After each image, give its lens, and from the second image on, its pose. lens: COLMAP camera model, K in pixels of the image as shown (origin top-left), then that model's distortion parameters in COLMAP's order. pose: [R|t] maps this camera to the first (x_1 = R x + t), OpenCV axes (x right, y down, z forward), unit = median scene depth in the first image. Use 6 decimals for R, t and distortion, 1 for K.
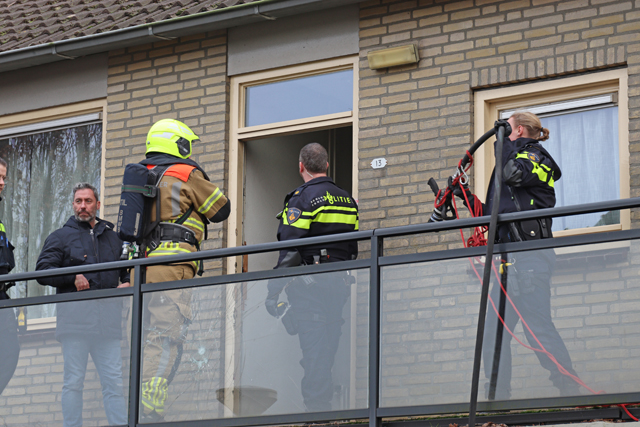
lens RADIAL K [[2092.6, 0, 320.0], [0, 2092.6, 219.8], [0, 0, 1]] dist [0.104213, 0.000000]
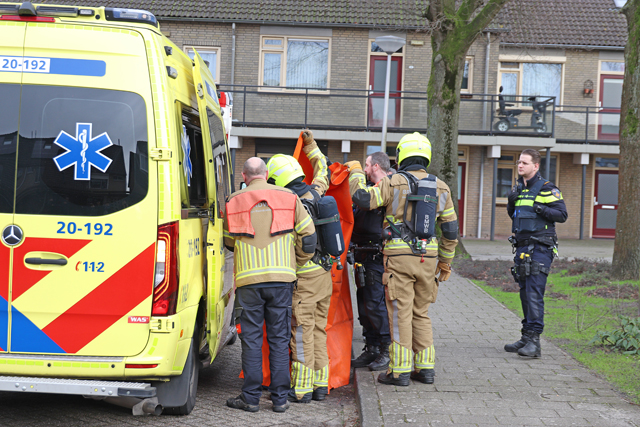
lens RADIAL K [[1217.5, 0, 337.2], [0, 1217.5, 217.3], [0, 0, 1]] dist [0.134080, 0.000000]
pose [[0.820966, 0.004642, 0.570958, -1.136605], [-0.146581, 0.968167, 0.202894, -0.280157], [-0.551841, -0.250260, 0.795513, -1.348536]]
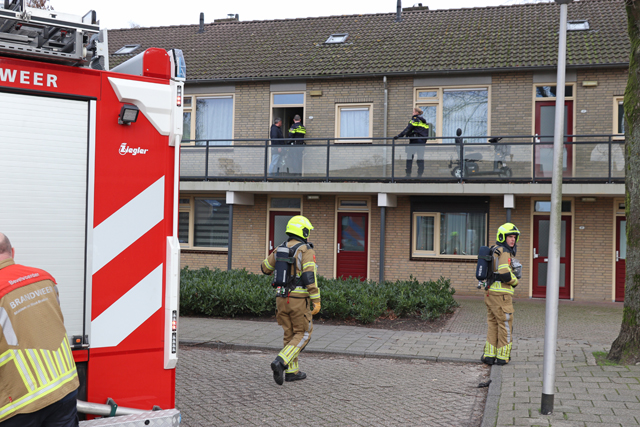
lens RADIAL K [[714.1, 0, 318.5], [0, 714.1, 214.8], [0, 0, 1]] dist [-0.013339, 0.000000]
pose [[0.946994, 0.019554, 0.320654, -0.430476], [-0.079120, 0.981596, 0.173809, -0.088048], [-0.311354, -0.189966, 0.931113, -0.427242]]
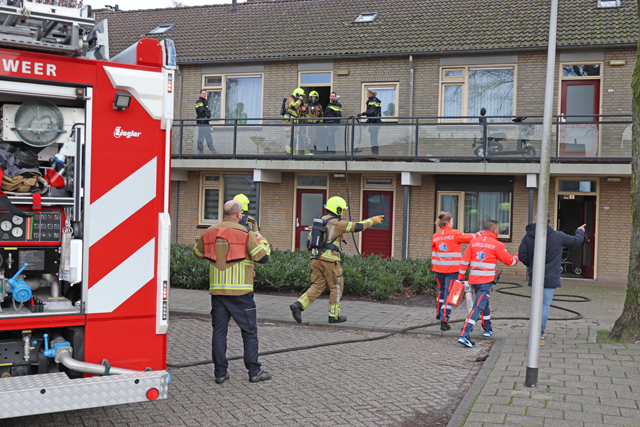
lens RADIAL K [[714.1, 0, 317.8], [0, 714.1, 213.9], [0, 0, 1]] dist [-0.013339, 0.000000]
pose [[0.964403, 0.018872, 0.263761, -0.405667], [-0.076053, 0.975102, 0.208309, -0.096592], [-0.253263, -0.220953, 0.941827, -0.461872]]
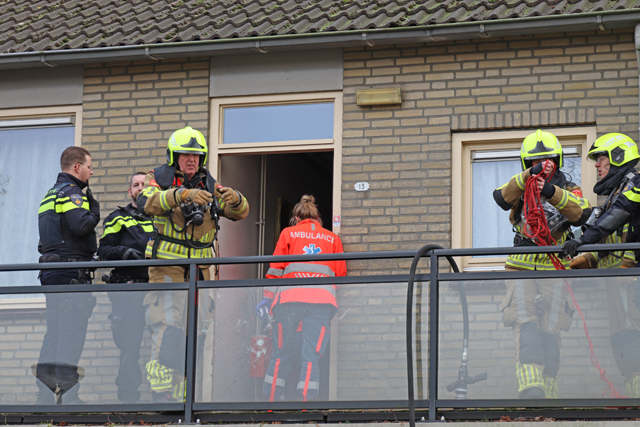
lens RADIAL K [[2008.9, 0, 308.9], [0, 2008.9, 221.7], [0, 0, 1]] dist [0.116237, 0.000000]
pose [[0.954161, 0.067605, 0.291558, -0.326540], [-0.070860, 0.997486, 0.000607, -0.006108], [-0.290784, -0.021239, 0.956553, -0.064692]]
